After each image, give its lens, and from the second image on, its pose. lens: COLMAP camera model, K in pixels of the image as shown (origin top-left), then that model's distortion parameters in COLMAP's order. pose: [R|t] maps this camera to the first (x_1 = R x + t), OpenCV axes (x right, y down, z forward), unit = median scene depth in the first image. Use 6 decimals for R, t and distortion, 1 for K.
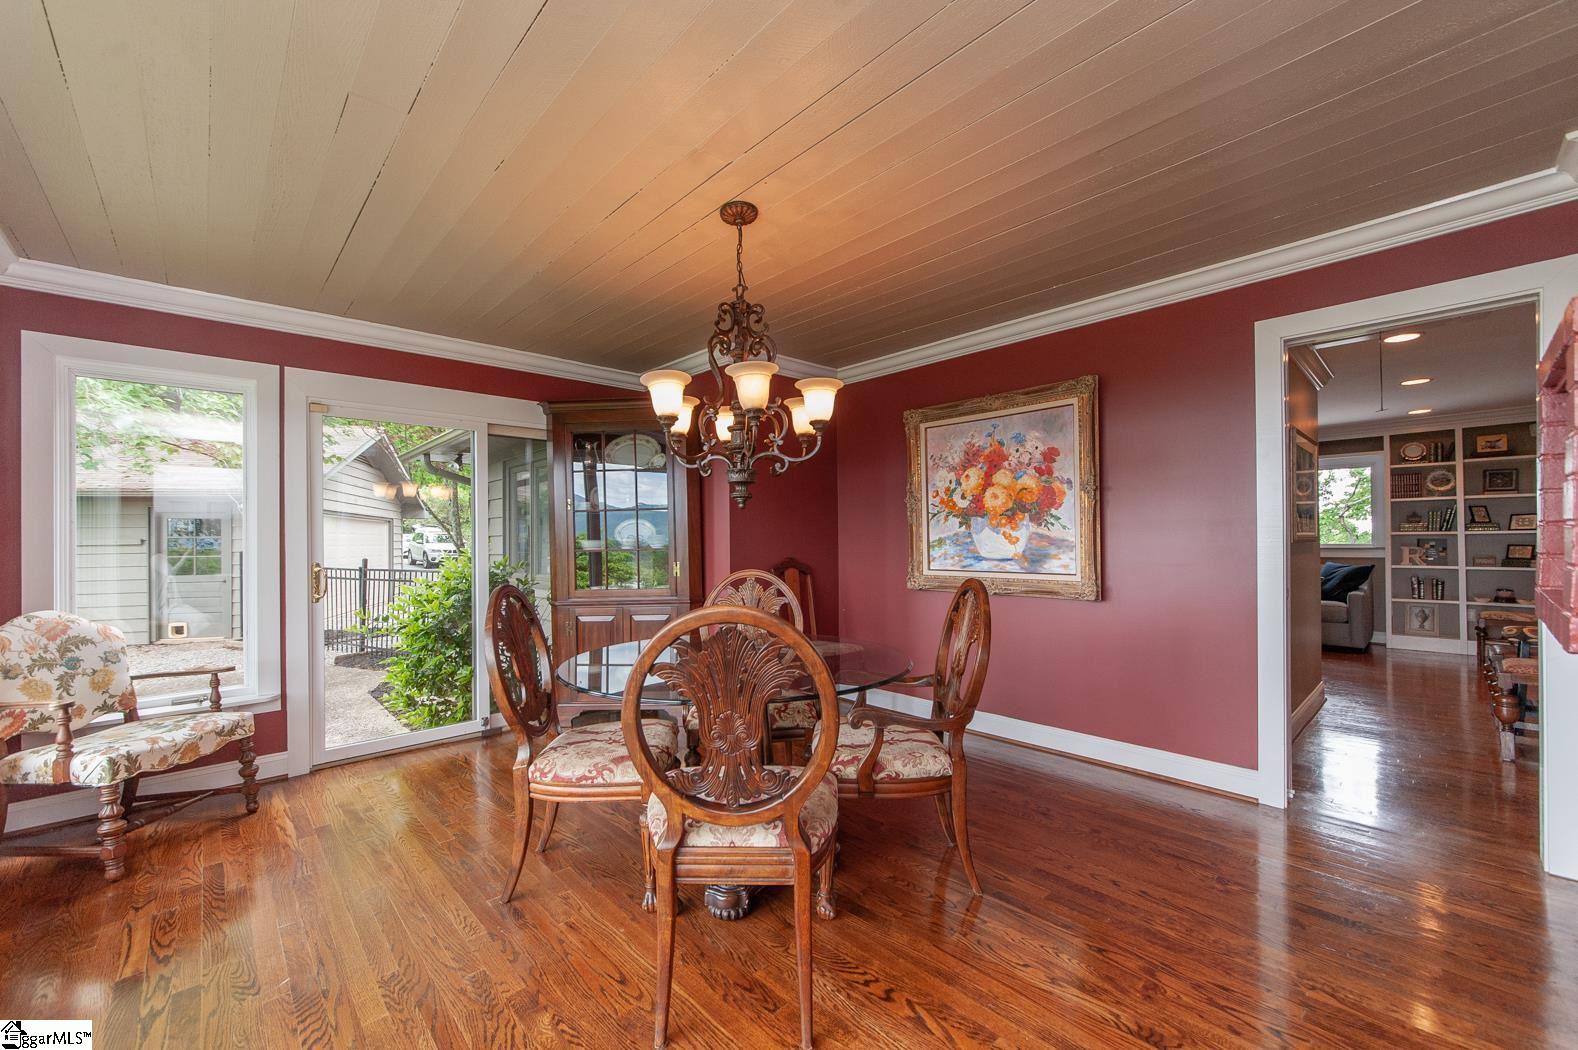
lens RADIAL K [[641.2, 0, 777.9], [0, 641.2, 524.5], [0, 0, 1]] dist [0.001732, 0.000141]
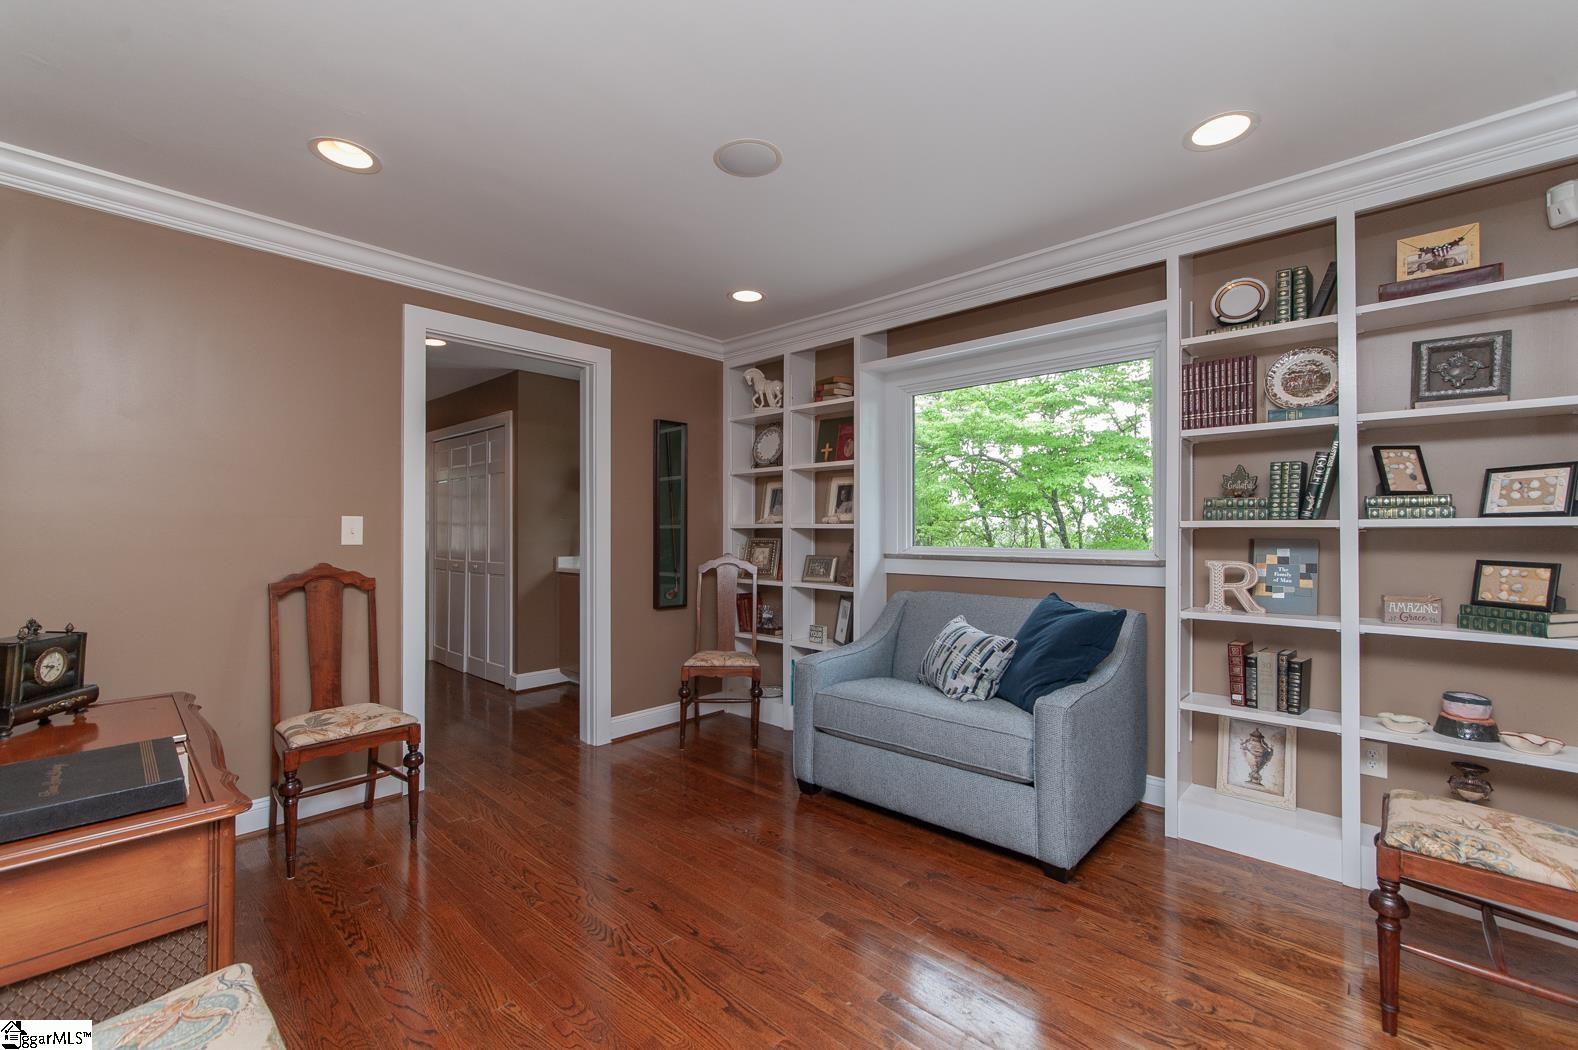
lens RADIAL K [[641.2, 0, 829.7], [0, 641.2, 514.8], [0, 0, 1]] dist [0.001732, 0.000141]
pose [[0.997791, 0.013138, 0.065121, 0.747512], [-0.013213, 0.999912, 0.000725, 0.011292], [-0.065106, -0.001583, 0.997877, 0.662105]]
